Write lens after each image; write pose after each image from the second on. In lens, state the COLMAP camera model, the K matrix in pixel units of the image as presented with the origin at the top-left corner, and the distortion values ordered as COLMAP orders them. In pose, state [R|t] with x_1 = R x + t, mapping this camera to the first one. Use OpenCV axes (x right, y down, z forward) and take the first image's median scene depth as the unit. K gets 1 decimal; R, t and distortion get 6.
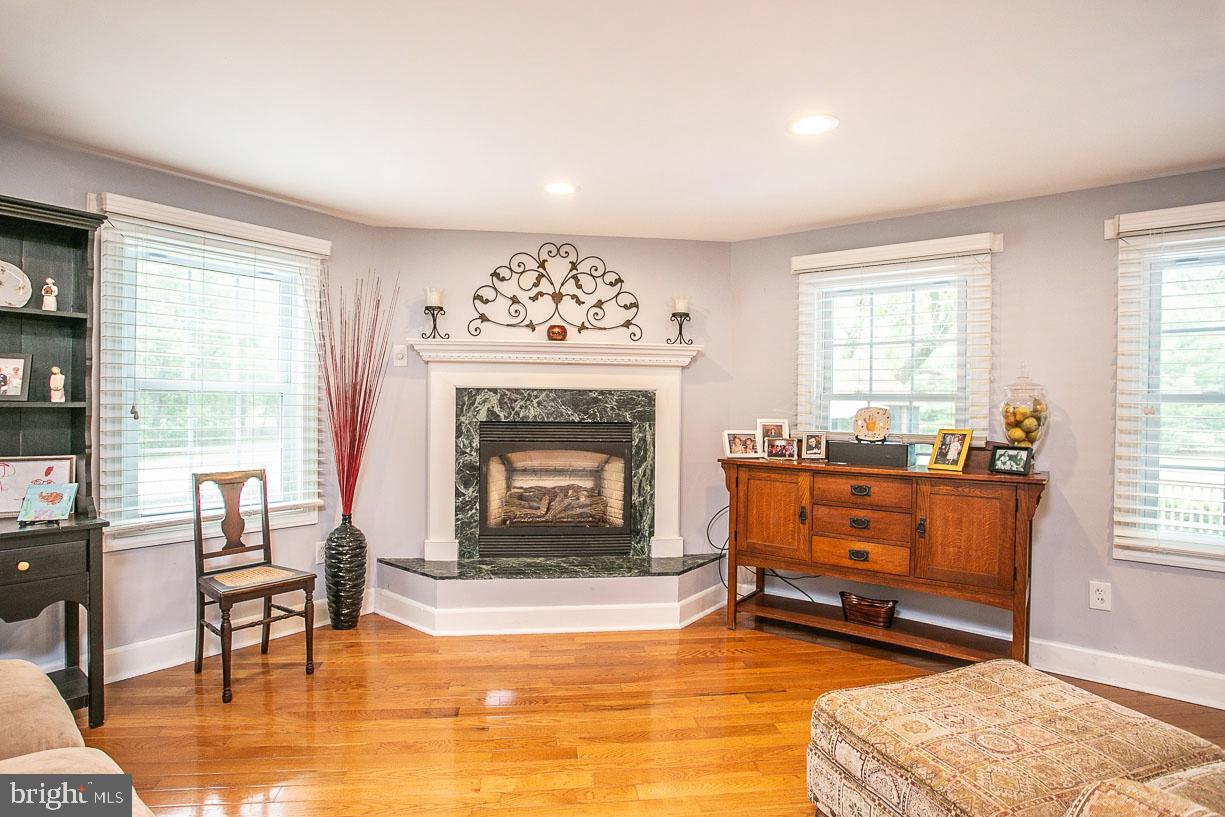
lens RADIAL K [[637.5, 0, 607.8], [0, 637.5, 410.1], [0, 0, 1]] dist [-0.043116, 0.002592]
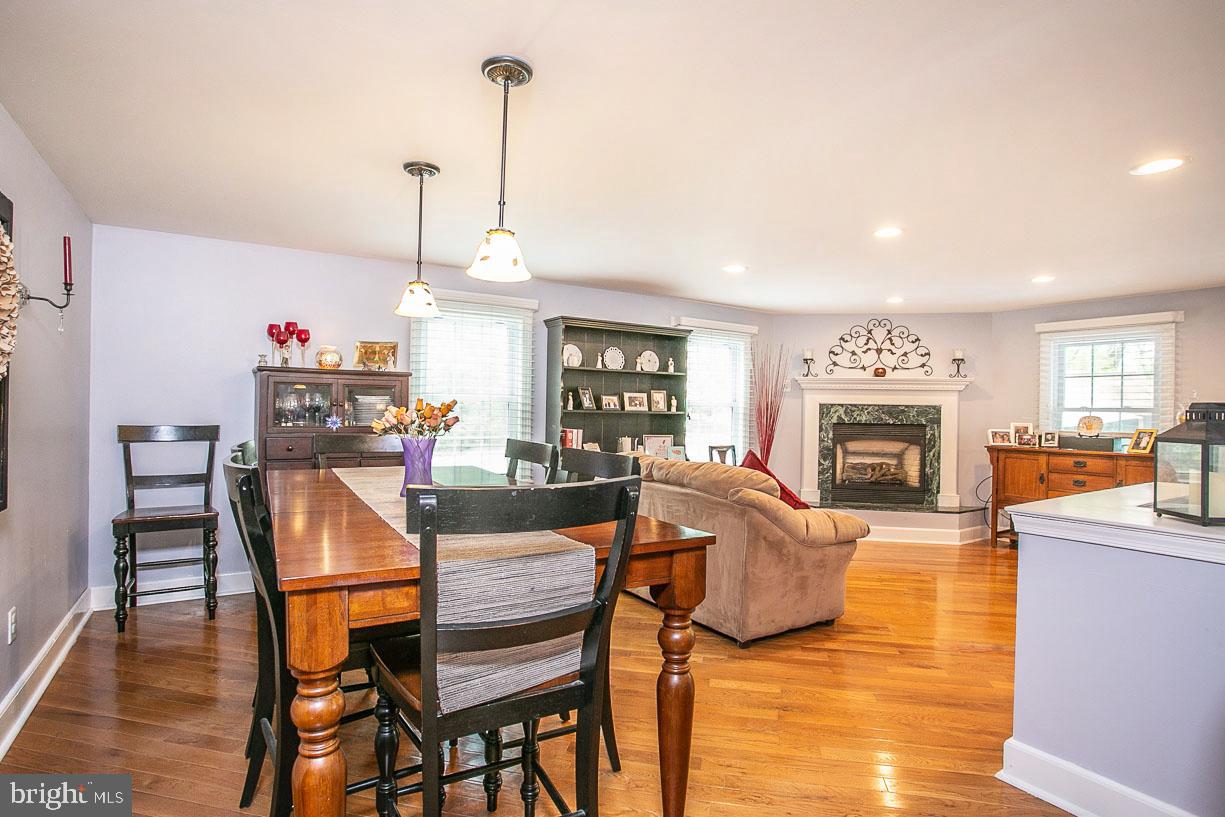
lens RADIAL K [[625.9, 0, 616.9], [0, 625.9, 412.0], [0, 0, 1]] dist [-0.044906, 0.018740]
pose [[0.948543, 0.003279, -0.316632, -0.222209], [-0.006361, 0.999942, -0.008700, 0.006274], [0.316585, 0.010266, 0.948509, -0.816470]]
